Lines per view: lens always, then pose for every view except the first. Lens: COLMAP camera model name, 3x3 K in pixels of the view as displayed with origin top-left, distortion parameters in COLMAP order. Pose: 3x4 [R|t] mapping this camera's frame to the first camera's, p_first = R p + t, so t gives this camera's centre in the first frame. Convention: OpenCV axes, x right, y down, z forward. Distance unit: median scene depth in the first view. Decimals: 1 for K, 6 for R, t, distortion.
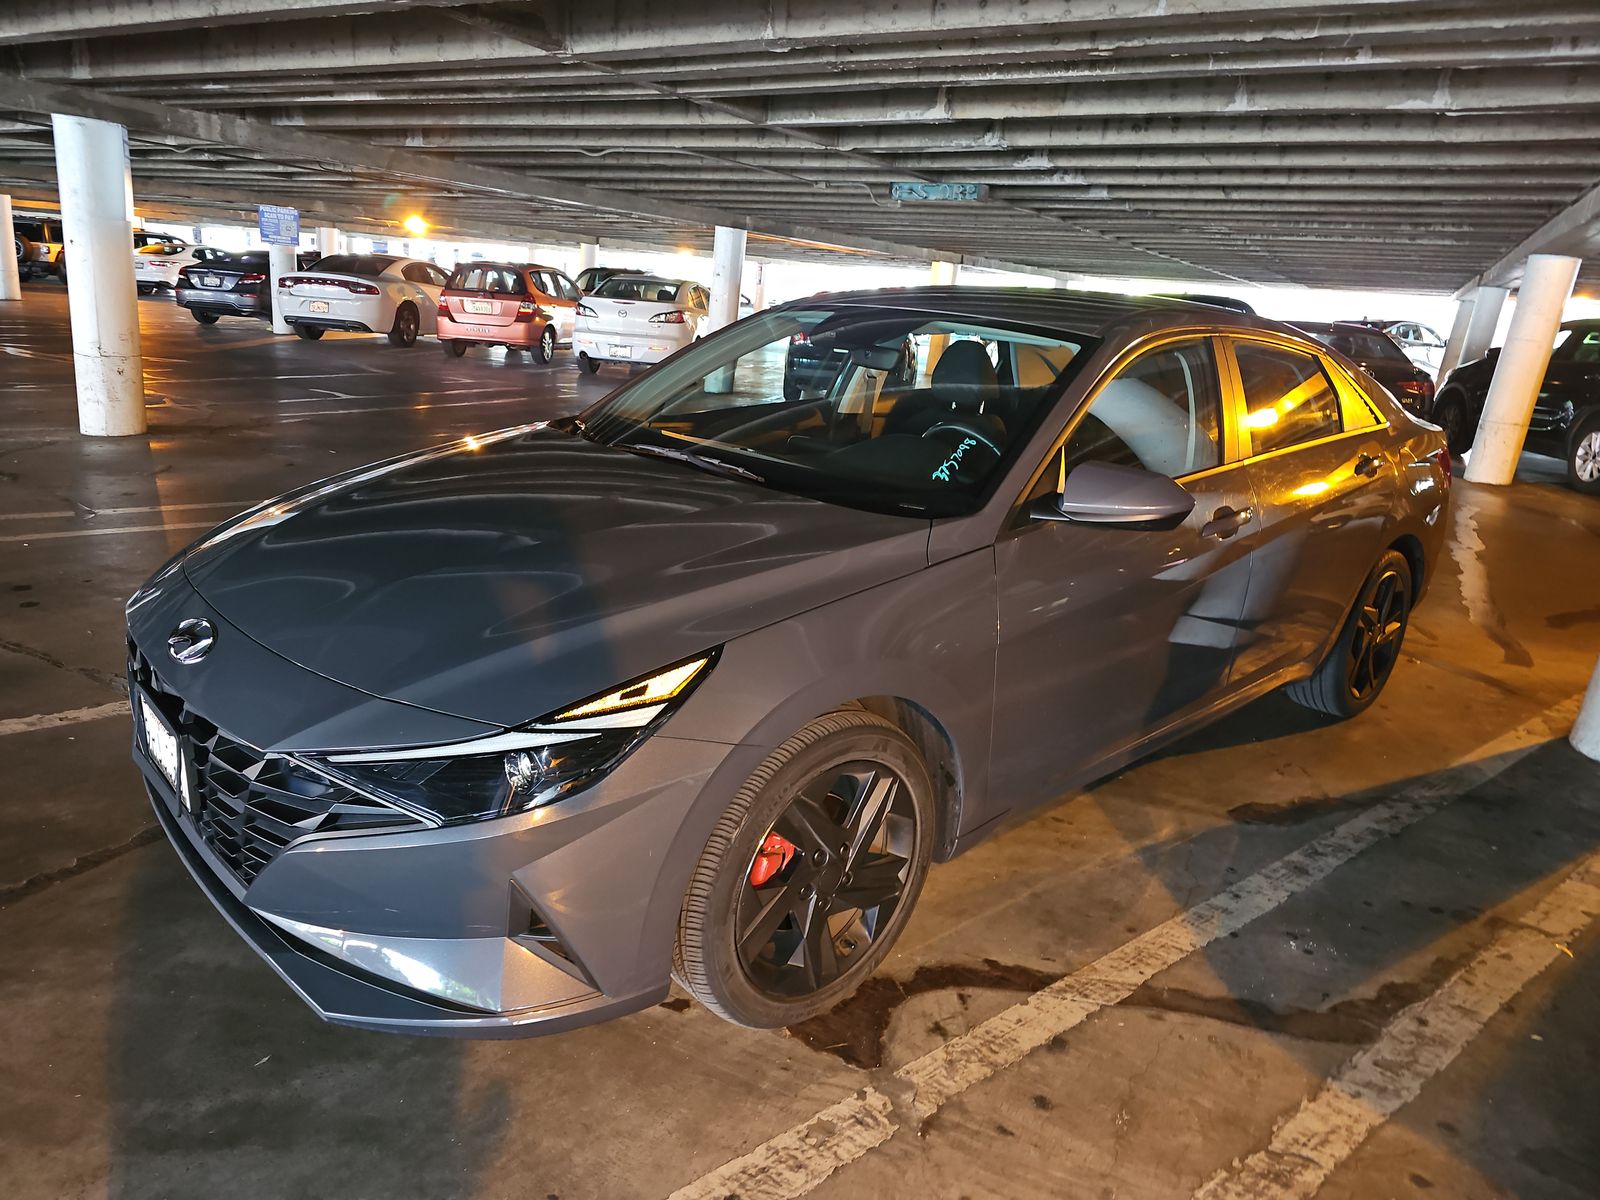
lens RADIAL K [[1077.0, 0, 800.3], [0, 1077.0, 622.8], [0, 0, 1]] dist [0.046625, -0.044883]
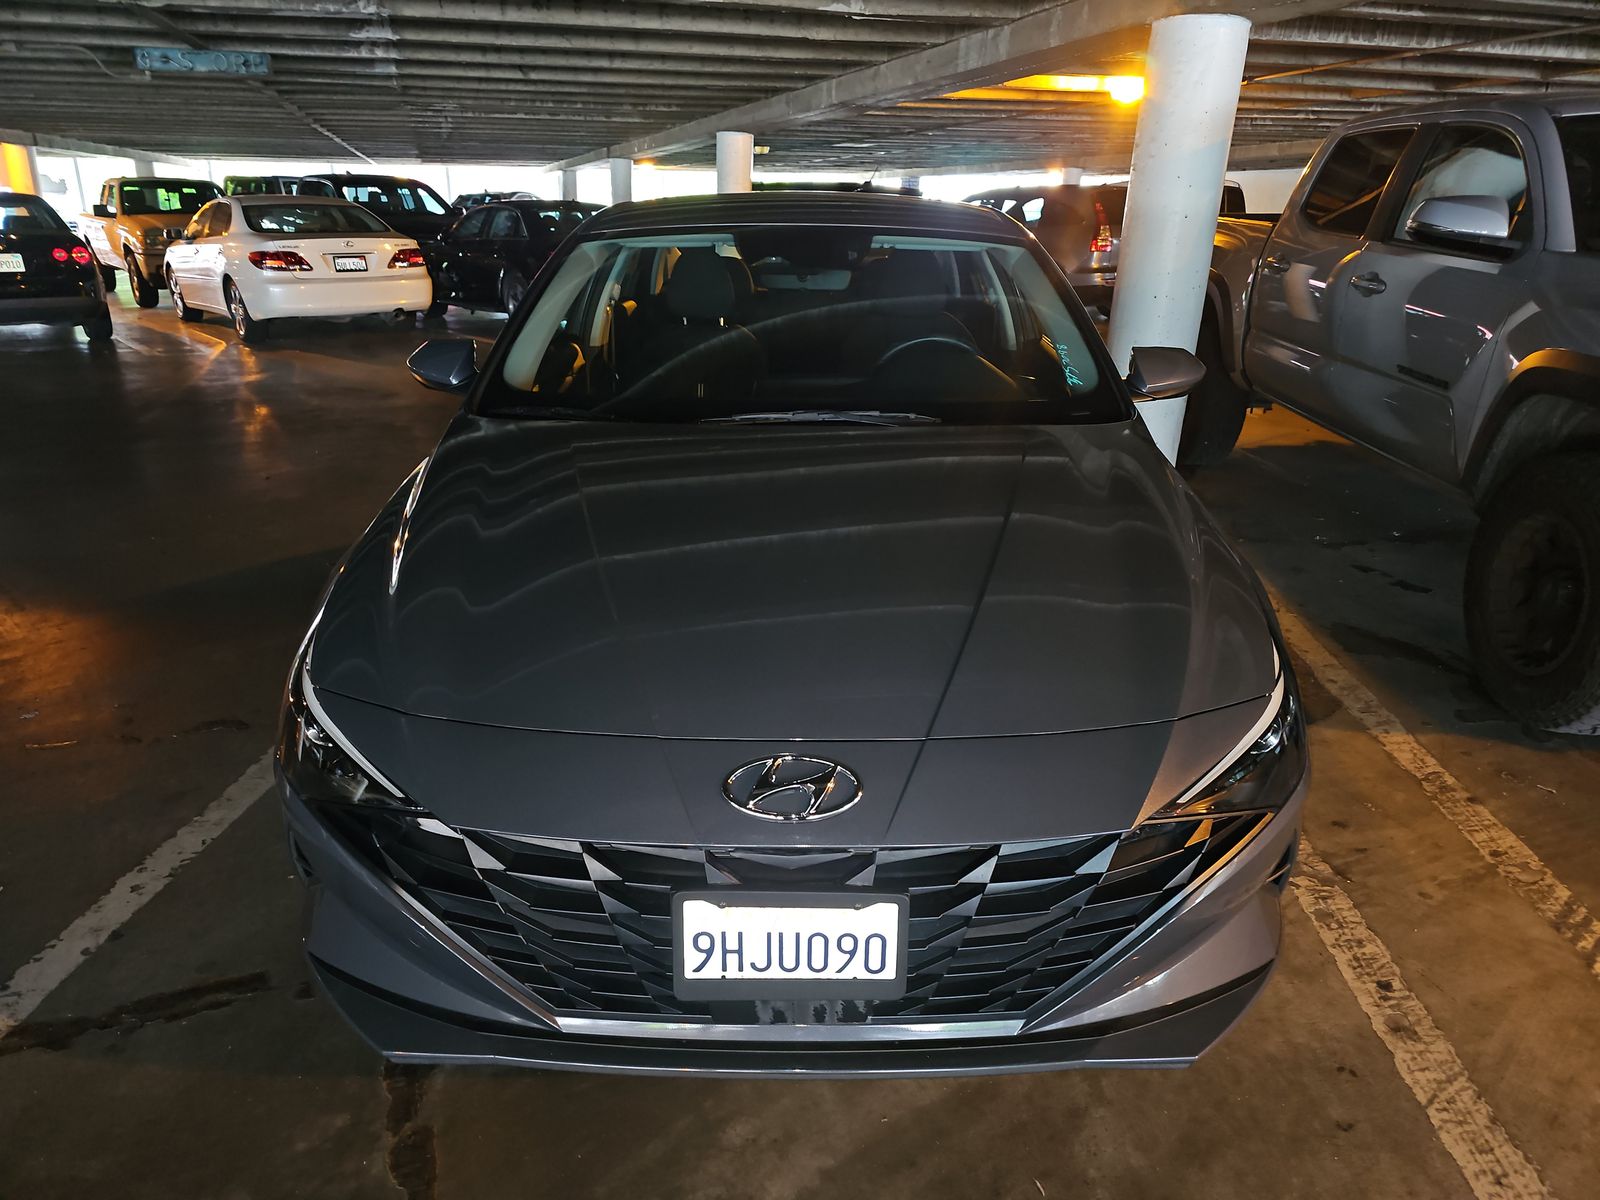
lens RADIAL K [[1092.8, 0, 800.0], [0, 1092.8, 600.0], [0, 0, 1]] dist [-0.009890, 0.000734]
pose [[0.671982, -0.303310, 0.675606, -0.251795], [0.244717, 0.951979, 0.183983, -0.053829], [-0.698967, 0.041699, 0.713938, 0.123557]]
